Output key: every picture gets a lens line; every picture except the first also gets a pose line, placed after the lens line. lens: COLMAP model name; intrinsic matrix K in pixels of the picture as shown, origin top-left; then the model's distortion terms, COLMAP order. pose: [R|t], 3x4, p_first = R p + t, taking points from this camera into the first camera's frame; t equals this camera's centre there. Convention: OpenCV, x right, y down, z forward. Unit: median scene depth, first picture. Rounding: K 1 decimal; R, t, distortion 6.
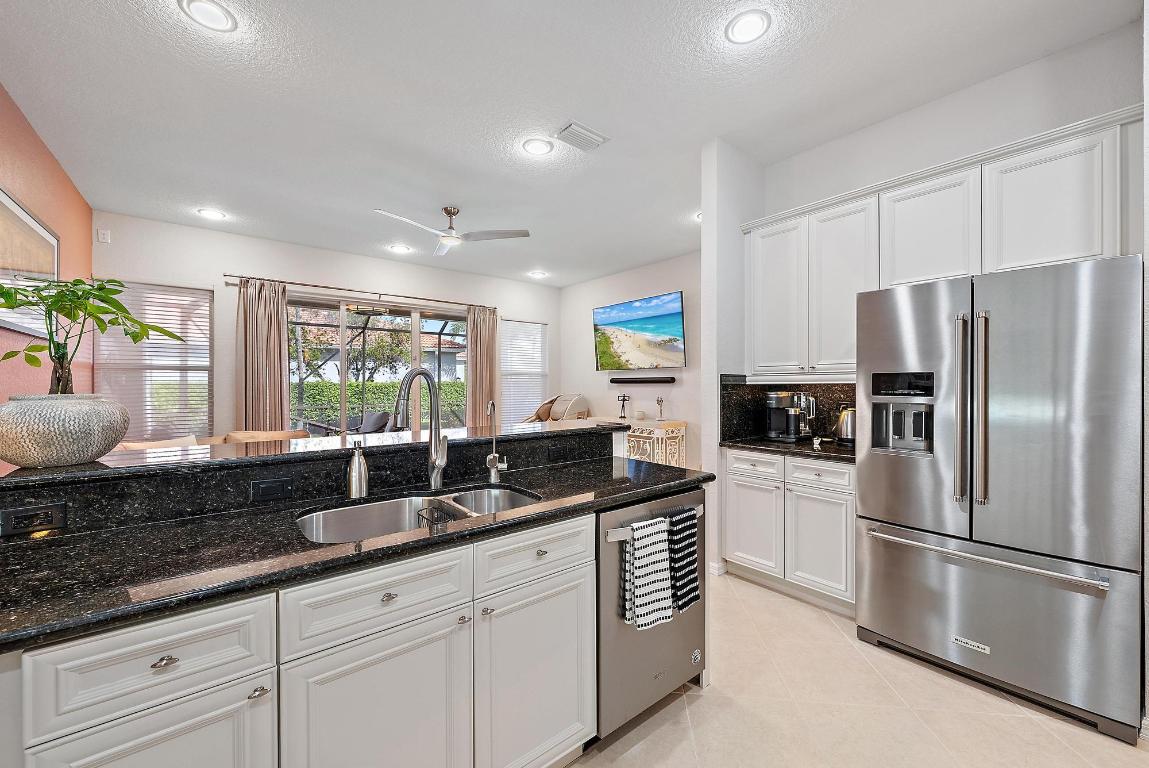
lens RADIAL K [[448.7, 0, 582.1], [0, 448.7, 382.5], [0, 0, 1]] dist [-0.005413, 0.000947]
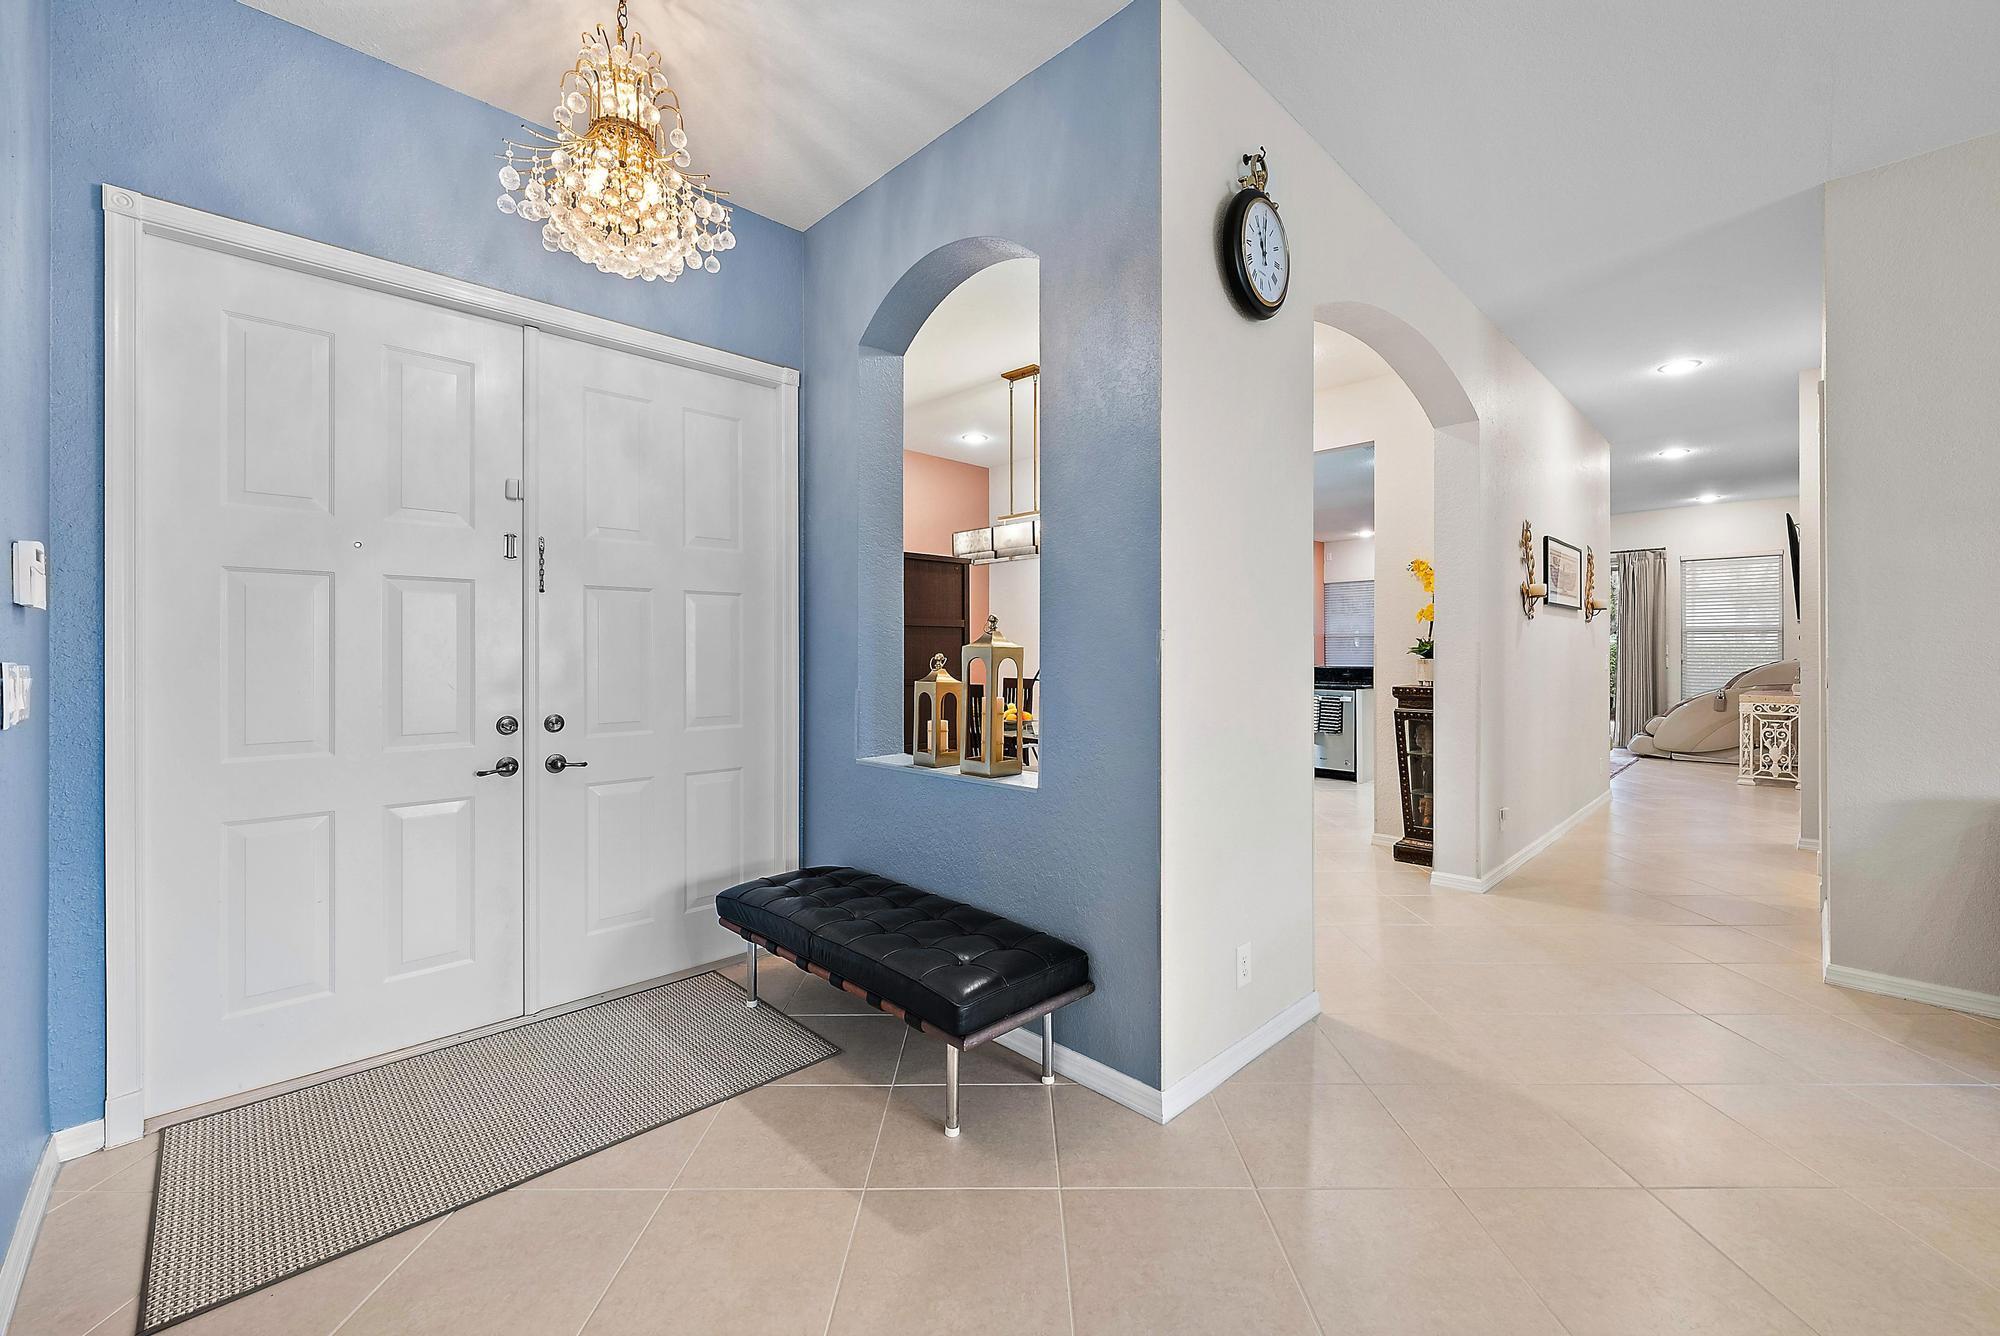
lens RADIAL K [[781.0, 0, 1002.5], [0, 781.0, 657.8], [0, 0, 1]] dist [-0.005413, 0.000947]
pose [[0.080294, 0.012622, -0.996691, 1.351749], [0.009162, 0.999868, 0.013400, -0.001848], [0.996729, -0.010208, 0.080168, -0.356488]]
